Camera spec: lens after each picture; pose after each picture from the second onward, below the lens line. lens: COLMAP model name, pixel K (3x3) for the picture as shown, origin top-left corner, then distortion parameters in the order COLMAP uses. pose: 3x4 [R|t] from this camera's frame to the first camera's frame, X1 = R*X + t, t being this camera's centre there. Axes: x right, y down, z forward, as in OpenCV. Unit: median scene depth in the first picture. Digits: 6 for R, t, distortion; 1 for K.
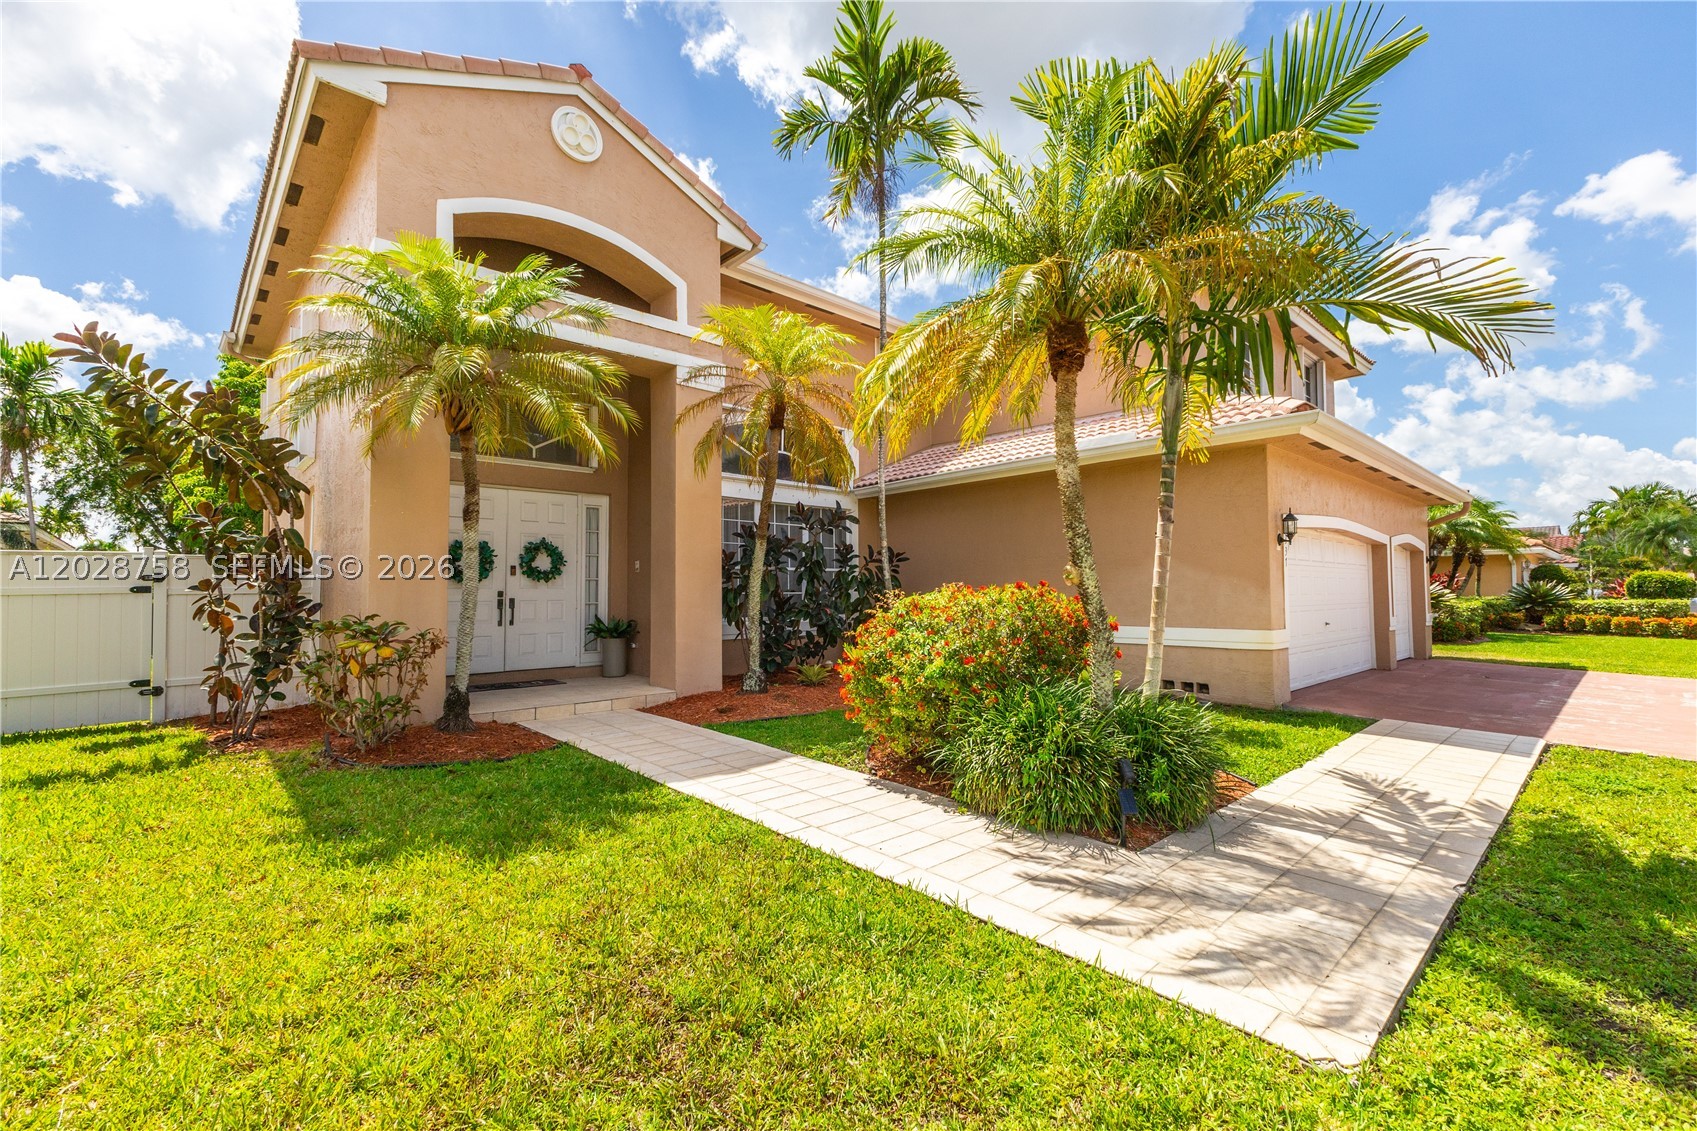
lens RADIAL K [[735.3, 0, 848.5], [0, 735.3, 565.5], [0, 0, 1]] dist [0.017145, -0.001007]
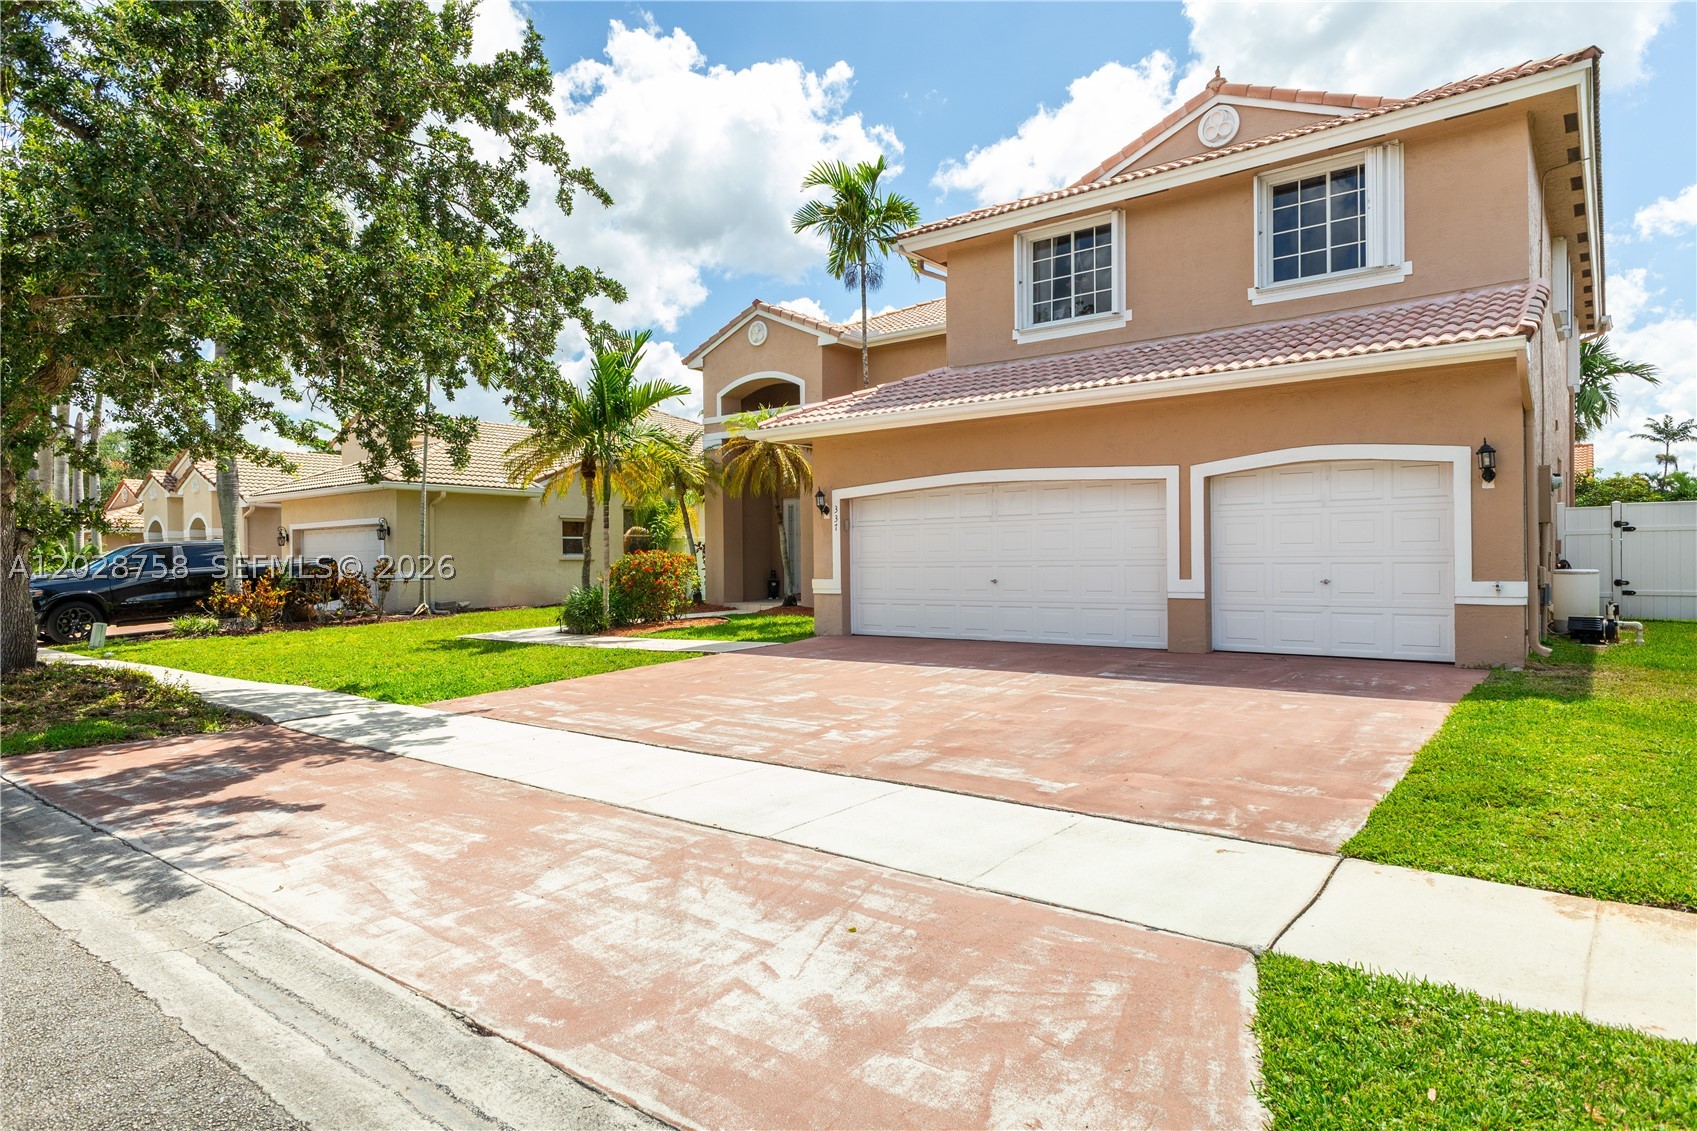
lens RADIAL K [[942.4, 0, 848.5], [0, 942.4, 565.5], [0, 0, 1]] dist [-0.002992, -0.000320]
pose [[0.165131, 0.011607, -0.986203, 2.303230], [0.049209, 0.998588, 0.019992, 0.029772], [0.985043, -0.051831, 0.164326, 0.784991]]
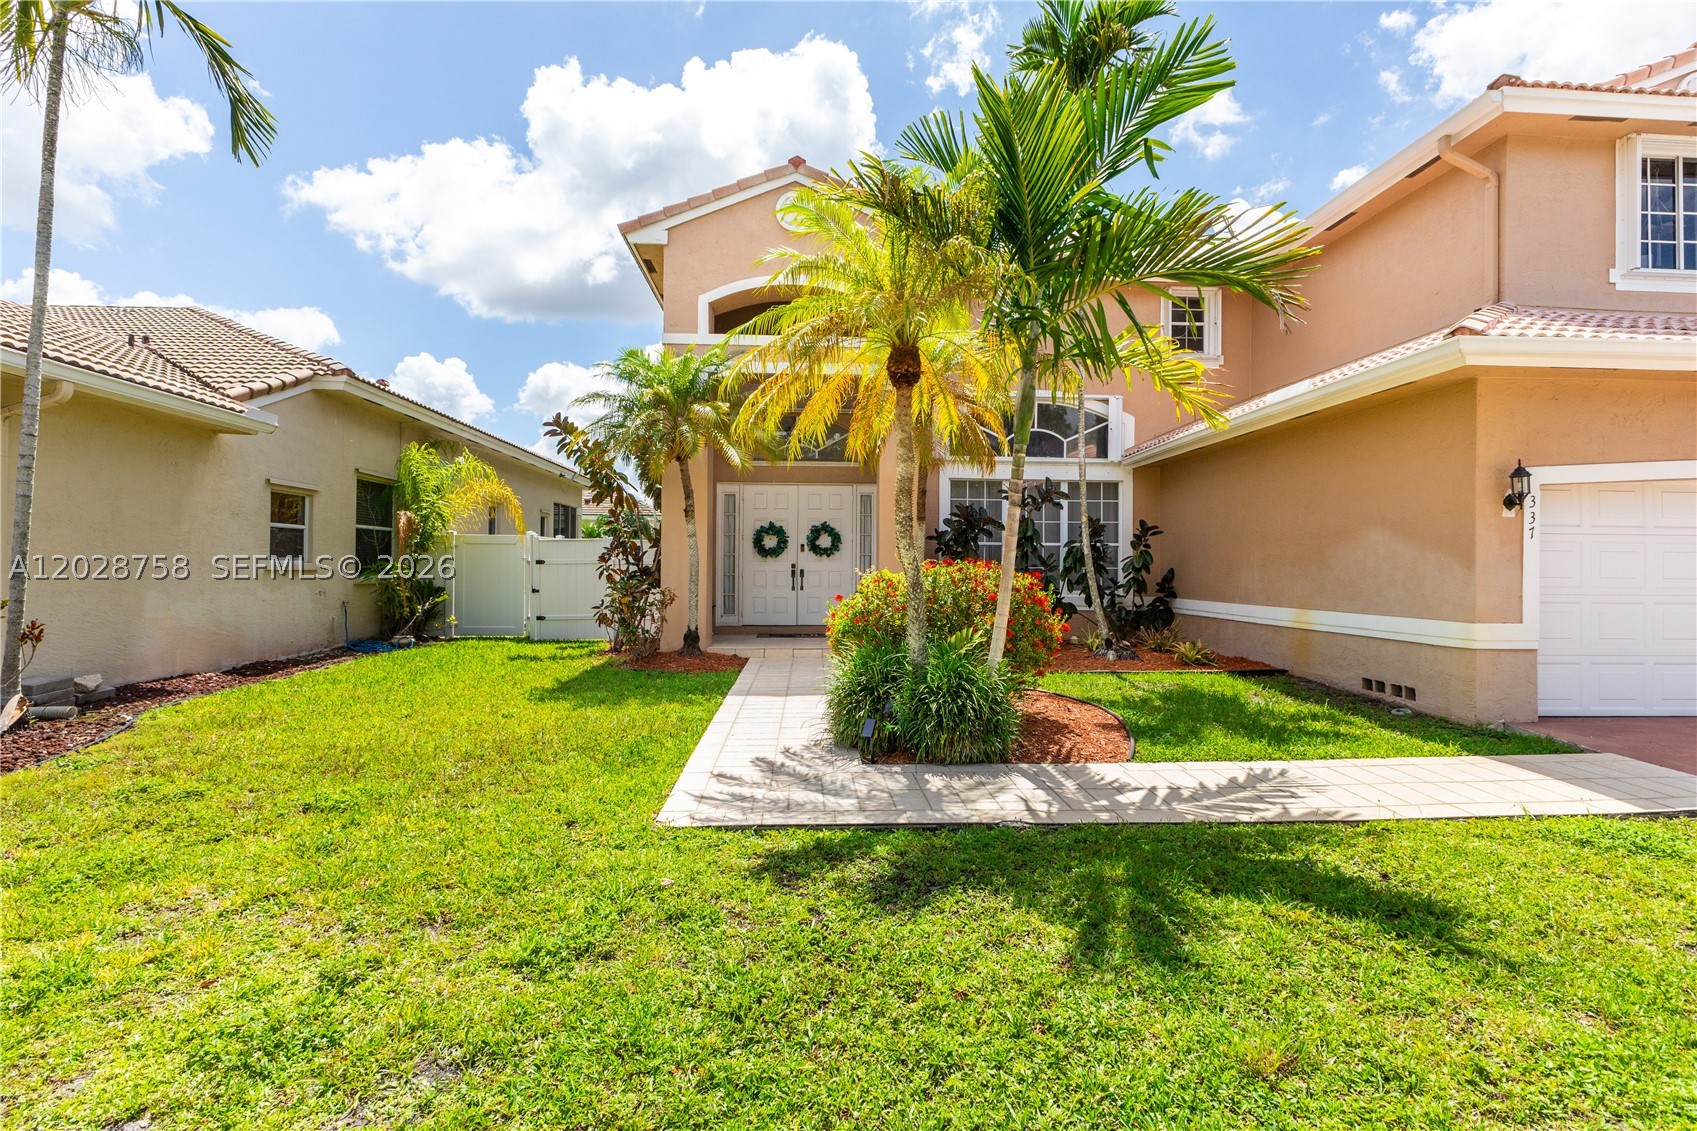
lens RADIAL K [[818.5, 0, 848.5], [0, 818.5, 565.5], [0, 0, 1]] dist [0.020386, -0.012302]
pose [[0.771172, 0.009118, -0.636562, 0.625521], [0.014946, 0.999363, 0.032421, -0.009495], [0.636452, -0.034517, 0.770544, -0.068844]]
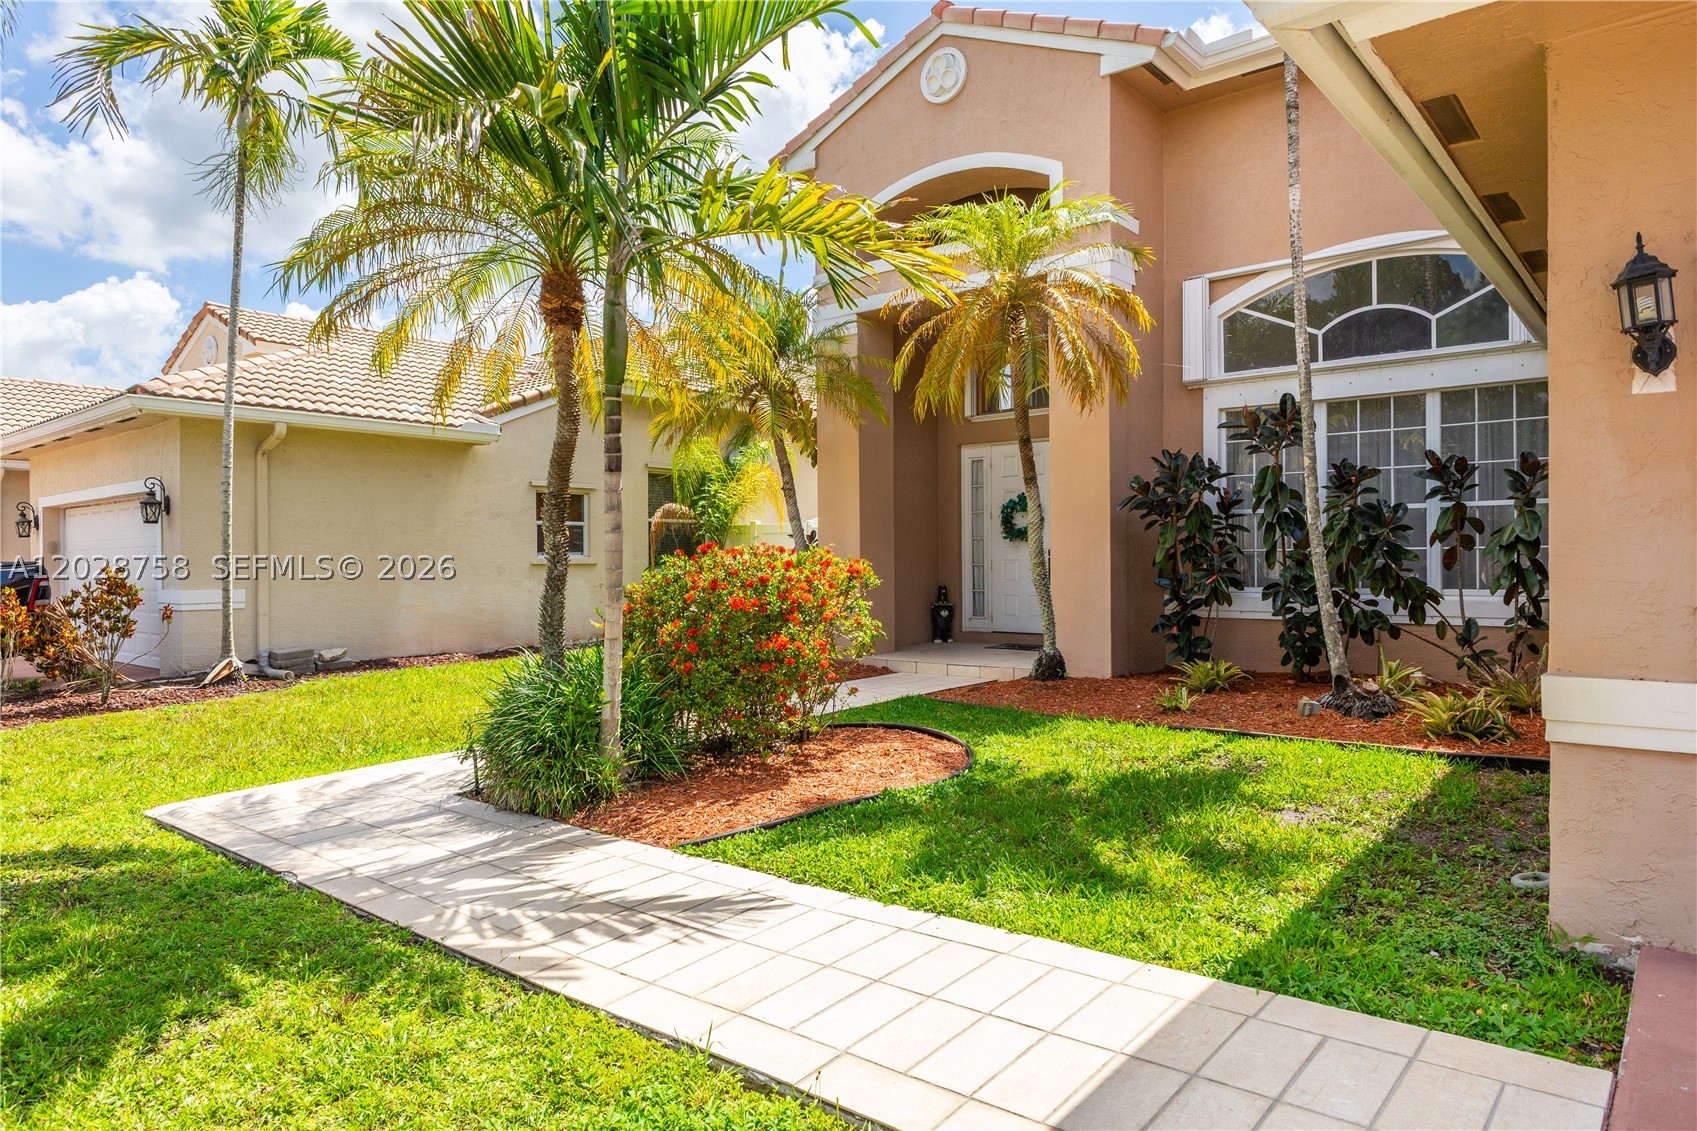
lens RADIAL K [[1041.3, 0, 862.4], [0, 1041.3, 563.0], [0, 0, 1]] dist [0.015734, -0.000949]
pose [[0.140835, 0.009543, -0.989987, 0.969100], [0.048332, 0.998695, 0.016502, 0.021870], [0.988853, -0.050172, 0.140190, 0.676674]]
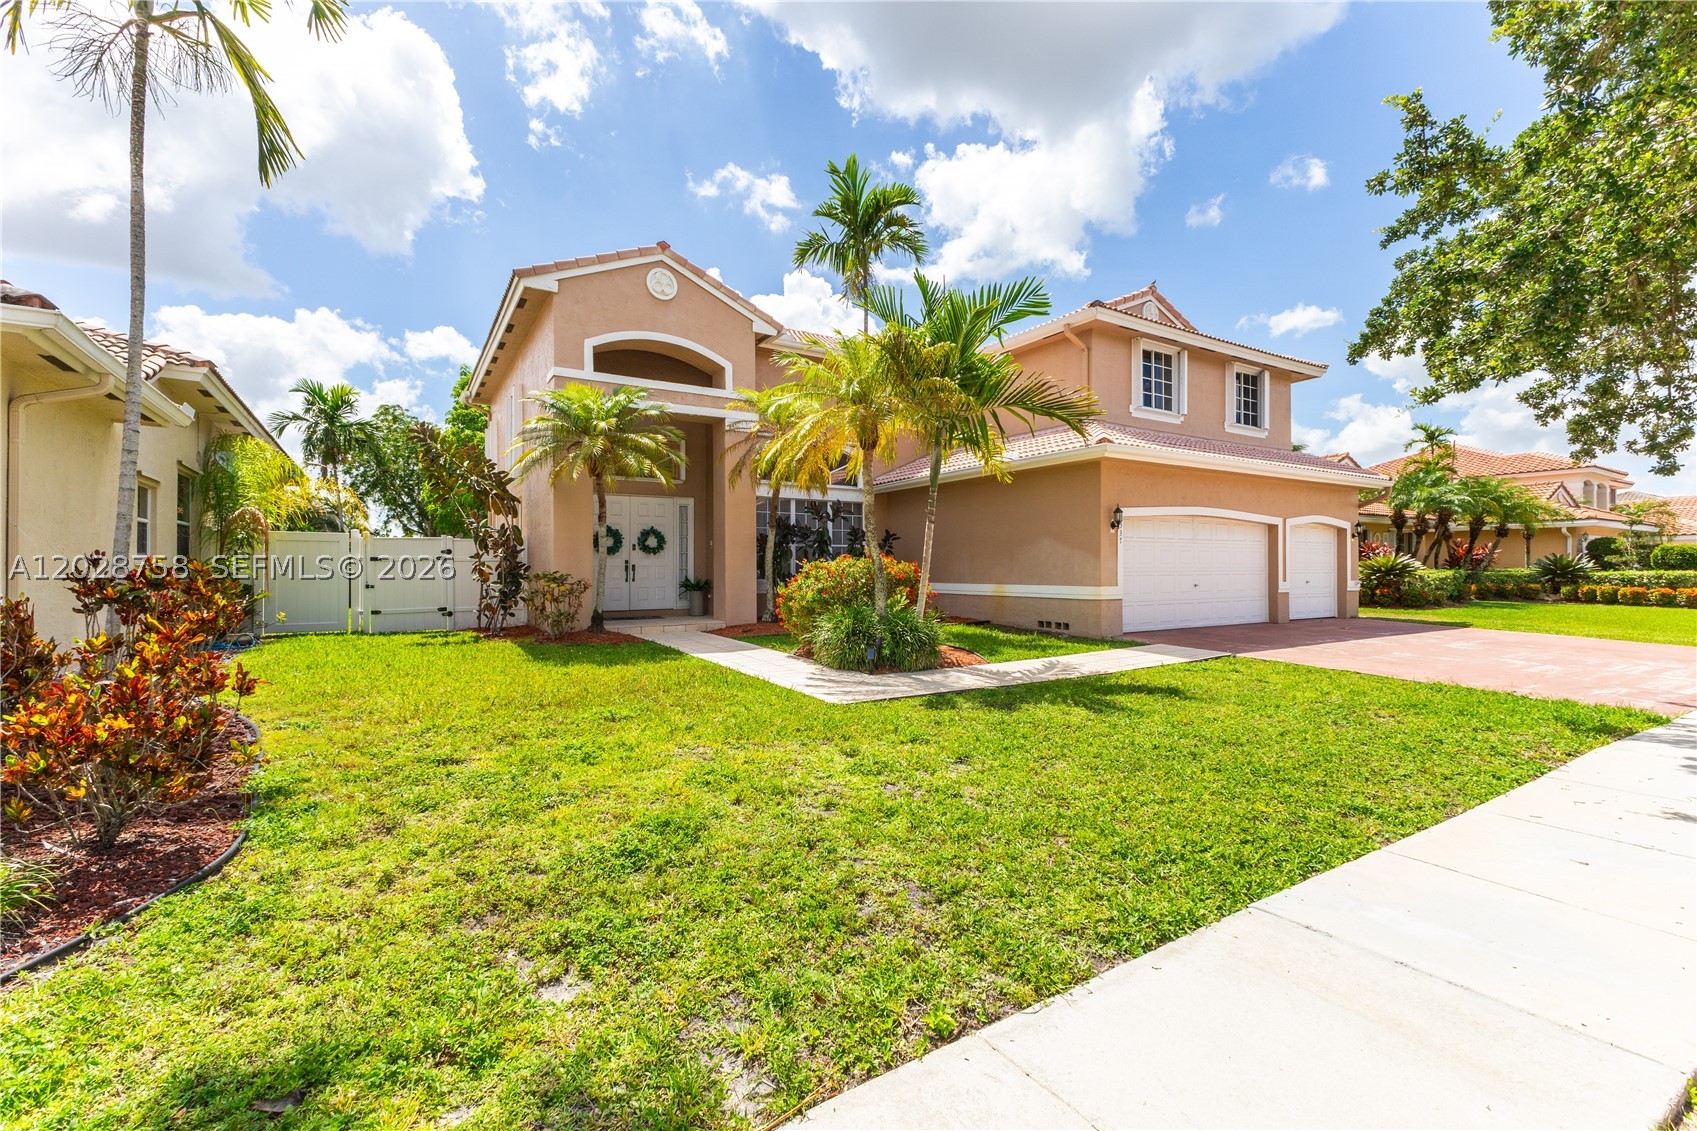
lens RADIAL K [[735.3, 0, 848.5], [0, 735.3, 565.5], [0, 0, 1]] dist [0.017145, -0.001007]
pose [[0.982535, 0.002548, -0.186060, 0.353408], [0.004172, 0.999353, 0.035716, -0.010277], [0.186031, -0.035869, 0.981889, -0.567236]]
